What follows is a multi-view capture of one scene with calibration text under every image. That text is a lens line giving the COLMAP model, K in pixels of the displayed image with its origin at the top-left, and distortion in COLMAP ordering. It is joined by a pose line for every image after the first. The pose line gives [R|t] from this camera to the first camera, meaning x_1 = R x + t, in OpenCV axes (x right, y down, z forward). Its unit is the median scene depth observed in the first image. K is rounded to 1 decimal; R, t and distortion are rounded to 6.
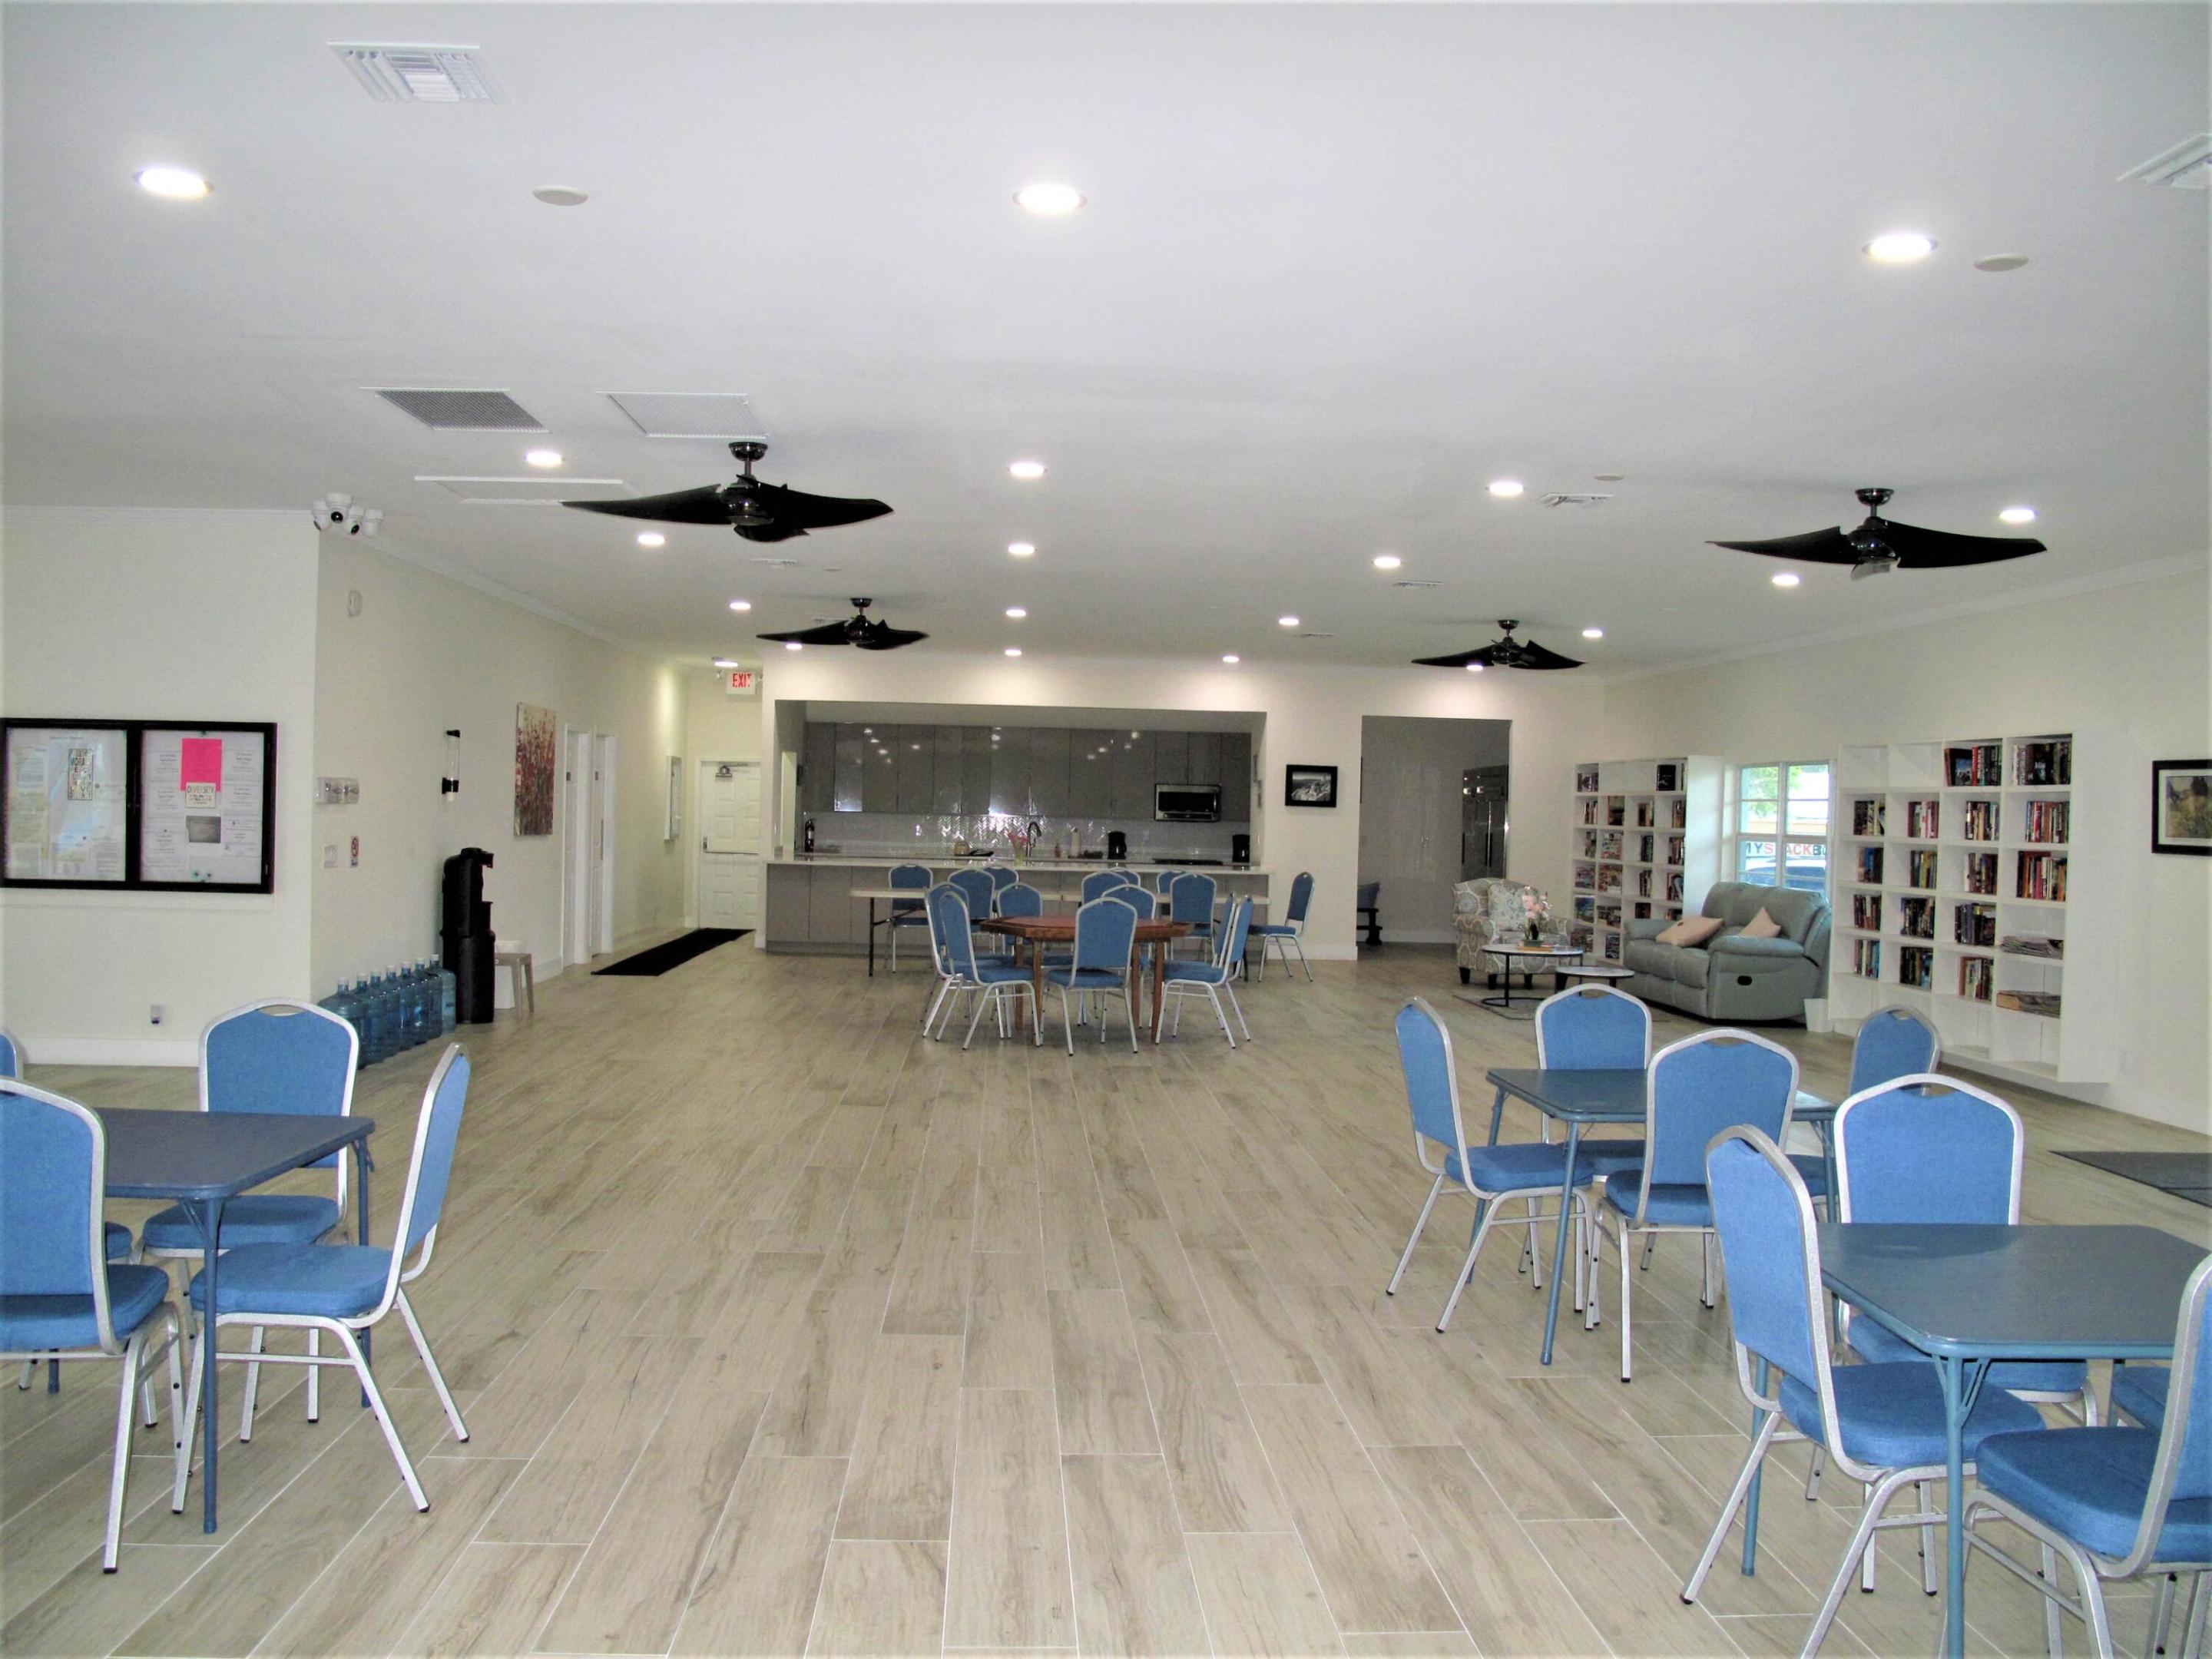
lens RADIAL K [[1849.7, 0, 1106.0], [0, 1849.7, 829.5], [0, 0, 1]] dist [-0.164262, 0.132665]
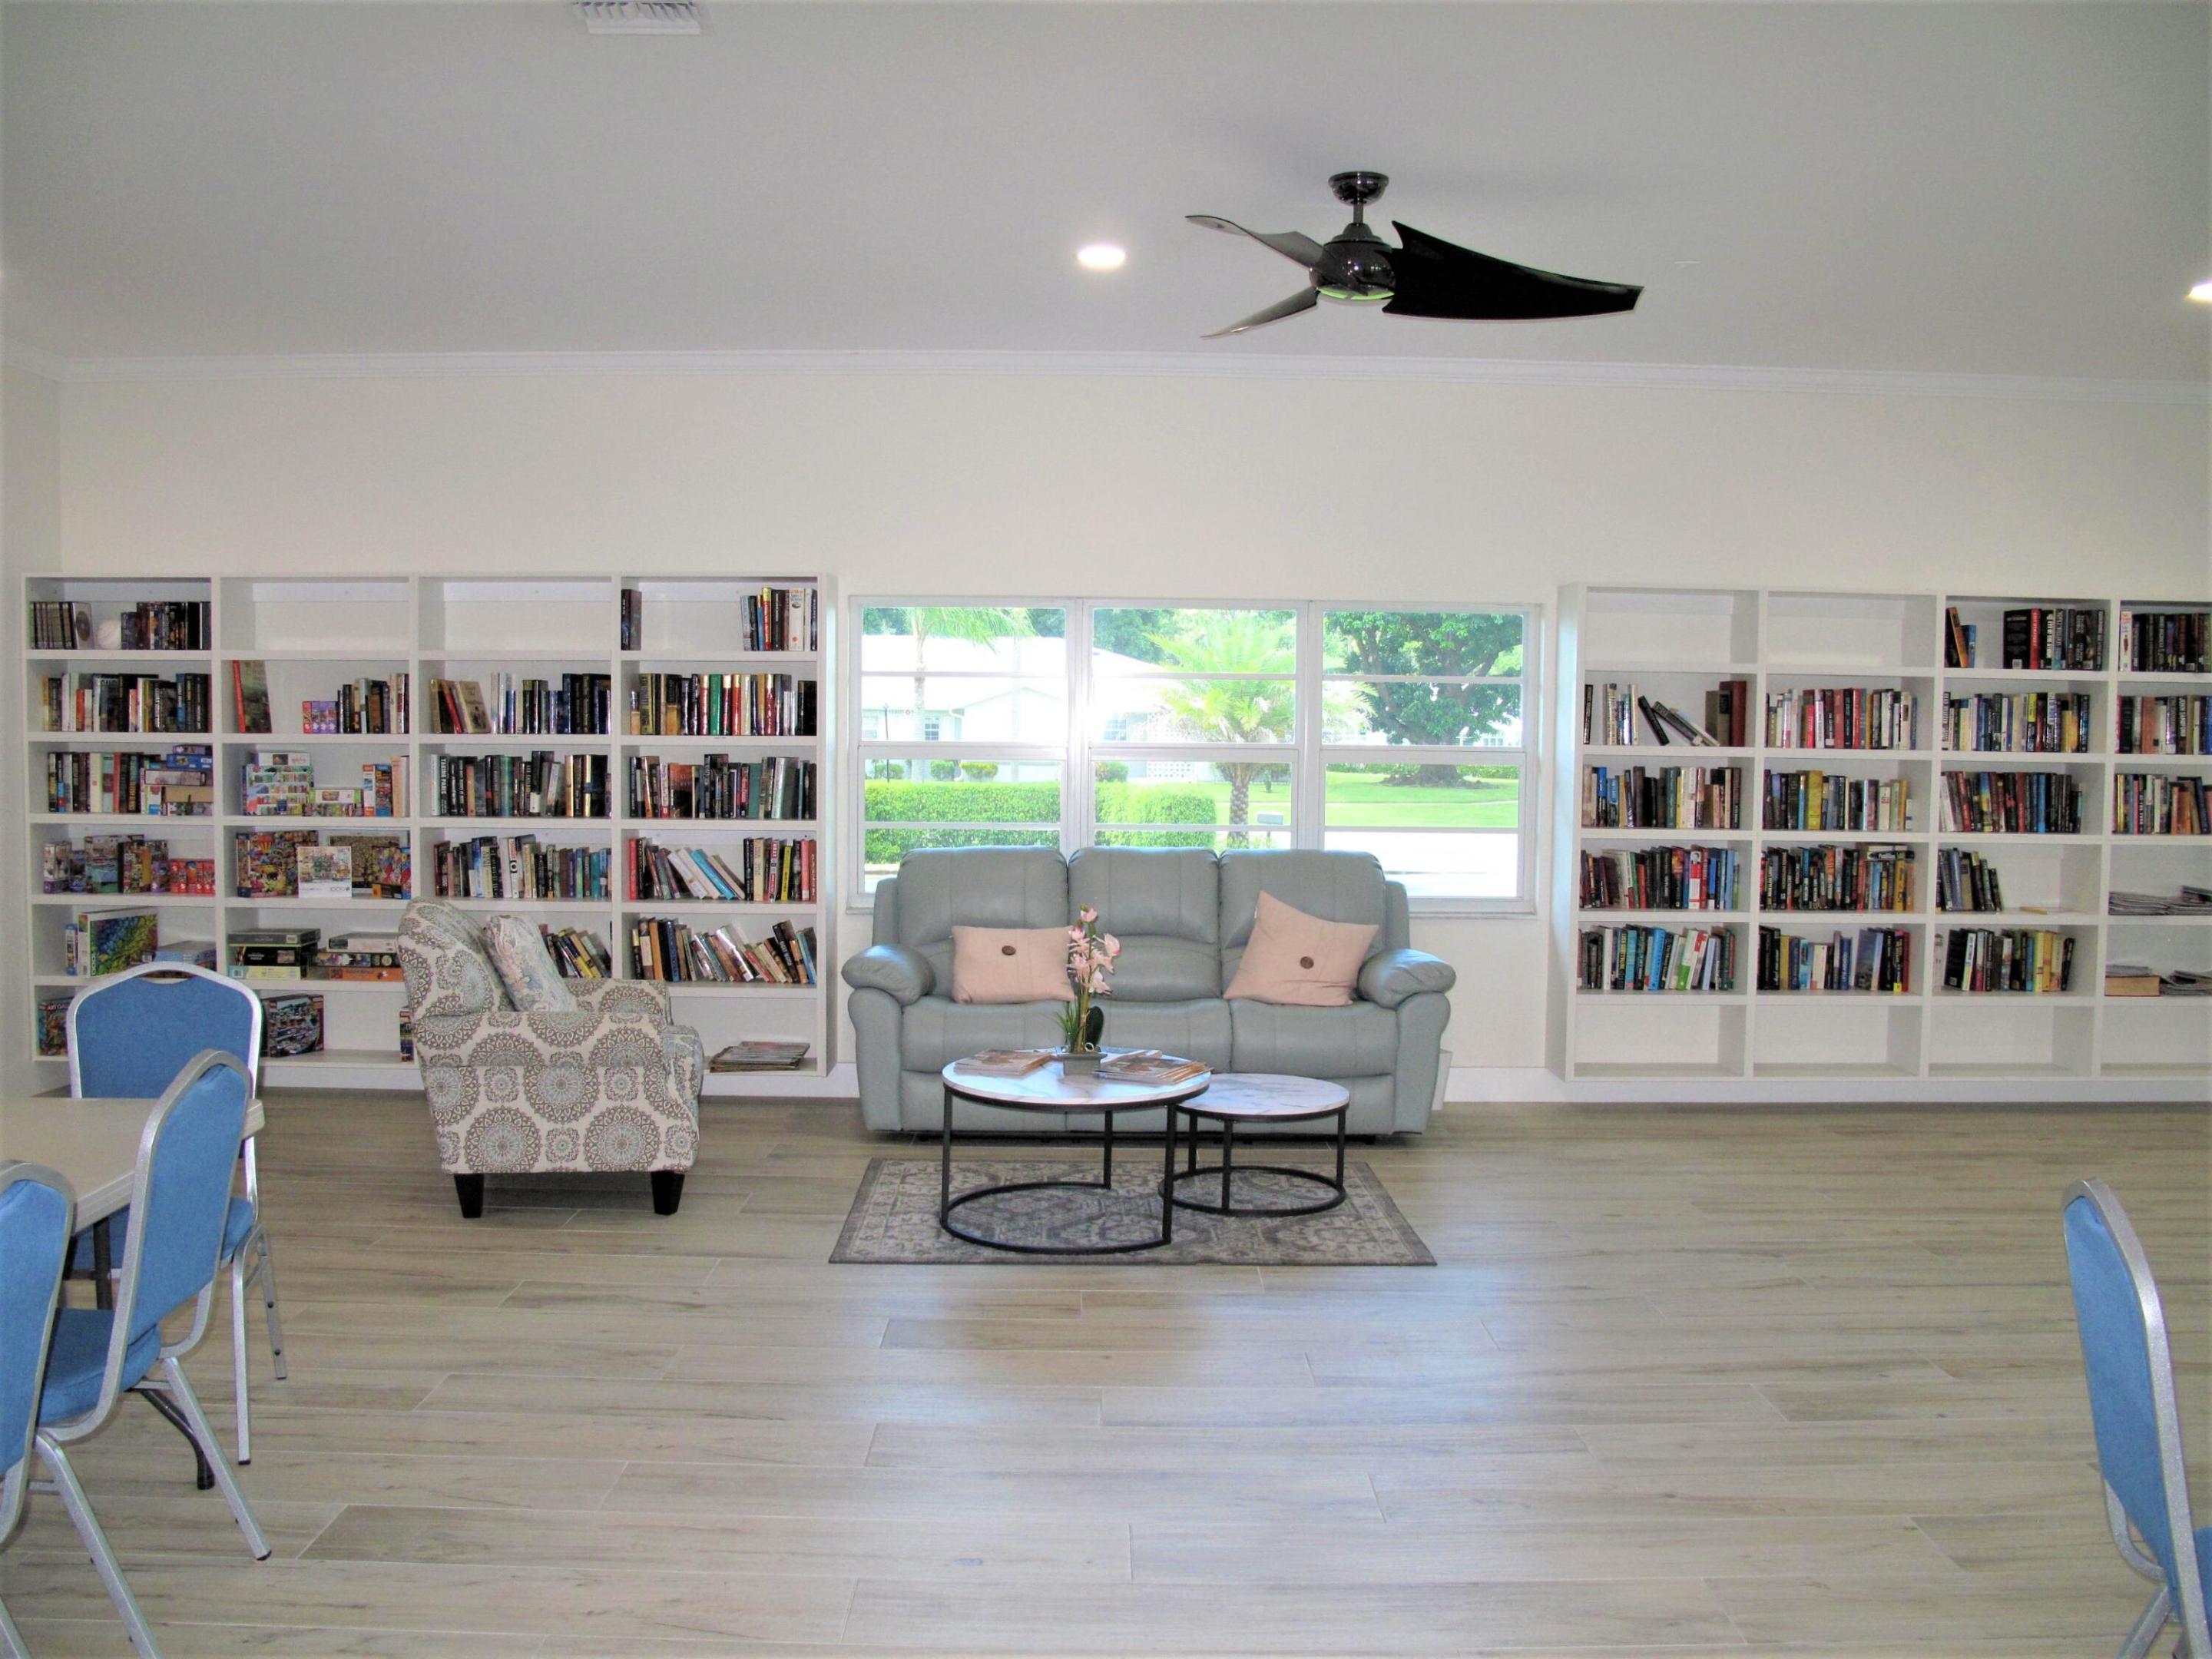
lens RADIAL K [[1849.7, 0, 1106.0], [0, 1849.7, 829.5], [0, 0, 1]] dist [-0.164262, 0.132665]
pose [[0.046016, -0.079057, 0.995808, -0.150520], [-0.001050, 0.996859, 0.079189, -0.014924], [-0.998940, -0.004689, 0.045788, 0.898903]]
